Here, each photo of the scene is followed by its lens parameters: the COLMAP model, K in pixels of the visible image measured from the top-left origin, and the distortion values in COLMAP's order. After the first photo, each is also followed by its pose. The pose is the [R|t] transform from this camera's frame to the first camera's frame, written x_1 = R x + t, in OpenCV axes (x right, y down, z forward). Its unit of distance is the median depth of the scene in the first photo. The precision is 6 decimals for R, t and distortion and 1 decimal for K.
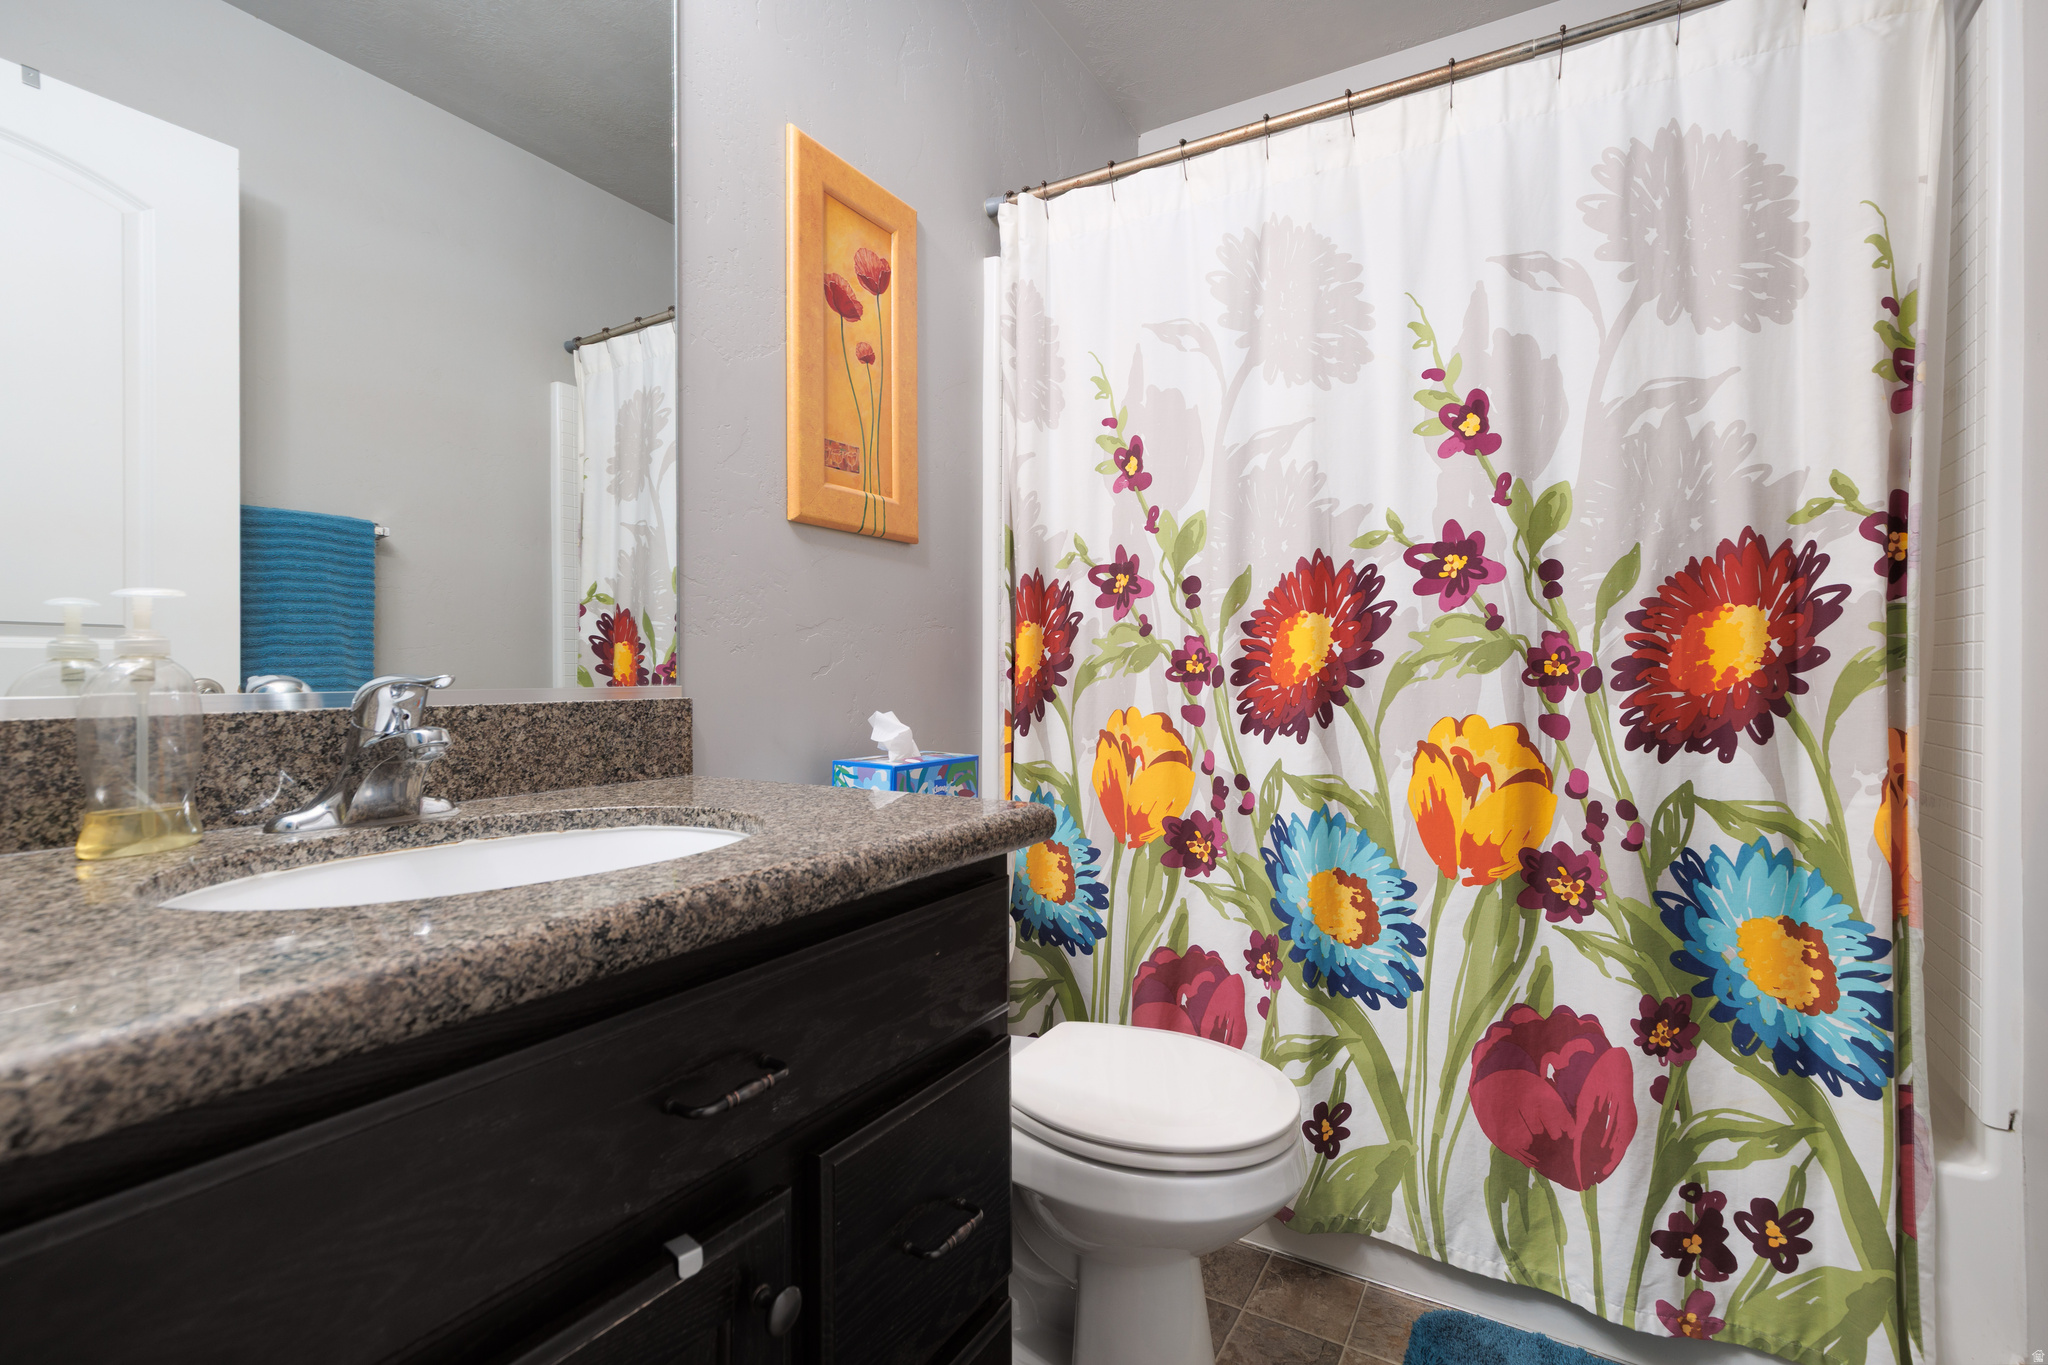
lens RADIAL K [[926.5, 0, 1026.5], [0, 926.5, 676.4], [0, 0, 1]] dist [0.009302, -0.003423]
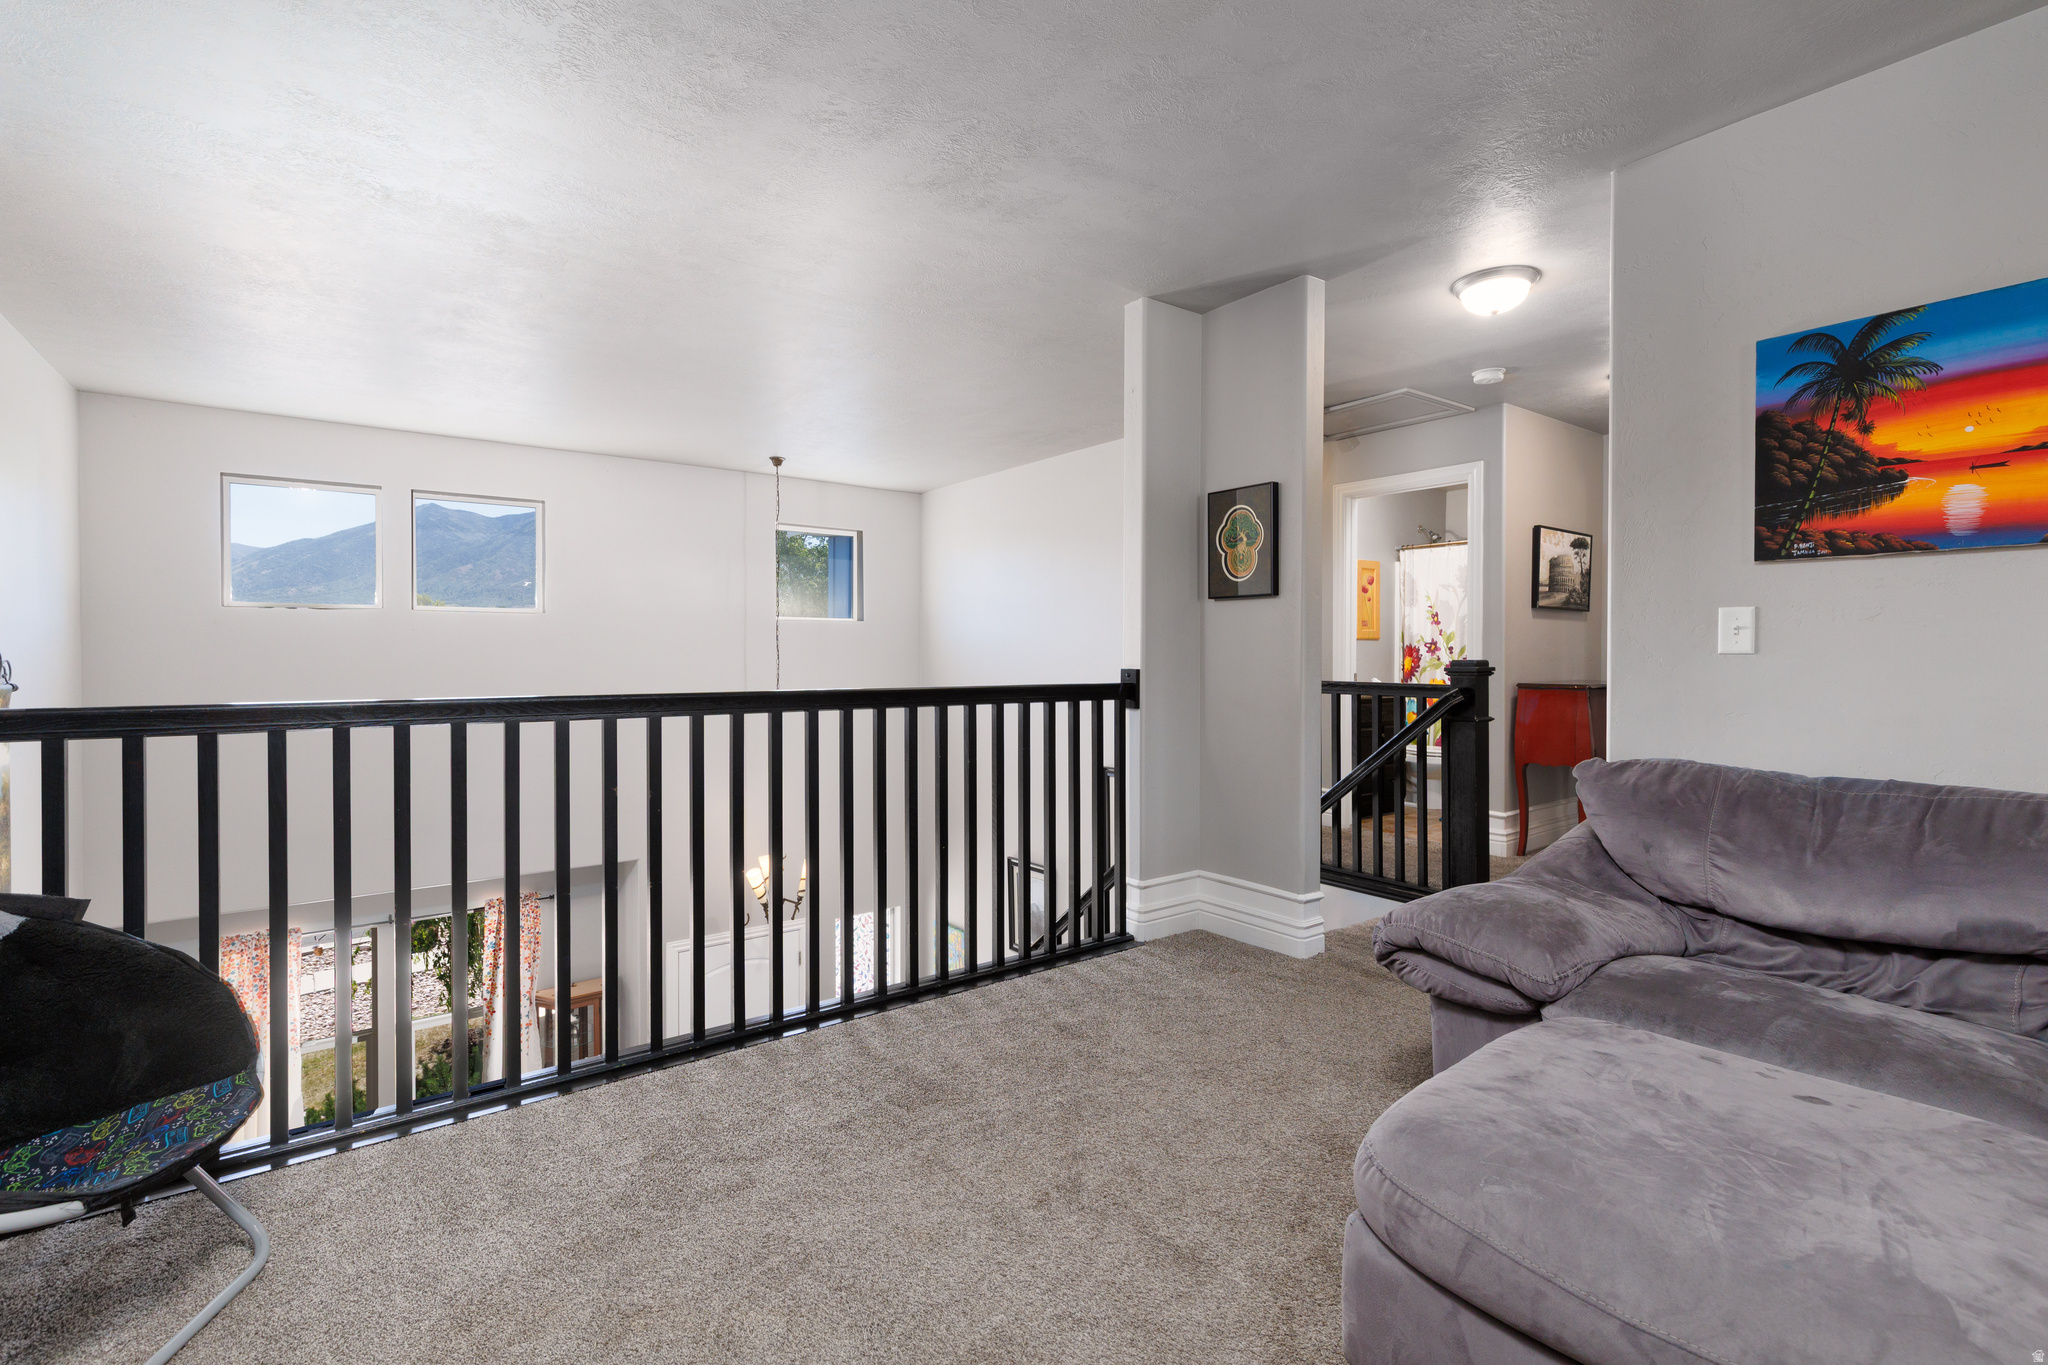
lens RADIAL K [[926.5, 0, 1017.2], [0, 926.5, 669.0], [0, 0, 1]] dist [0.009302, -0.003423]
pose [[0.927649, 0.002131, -0.373448, -0.067885], [-0.001440, 0.999997, 0.002127, -0.012241], [0.373451, -0.001435, 0.927649, -3.462034]]
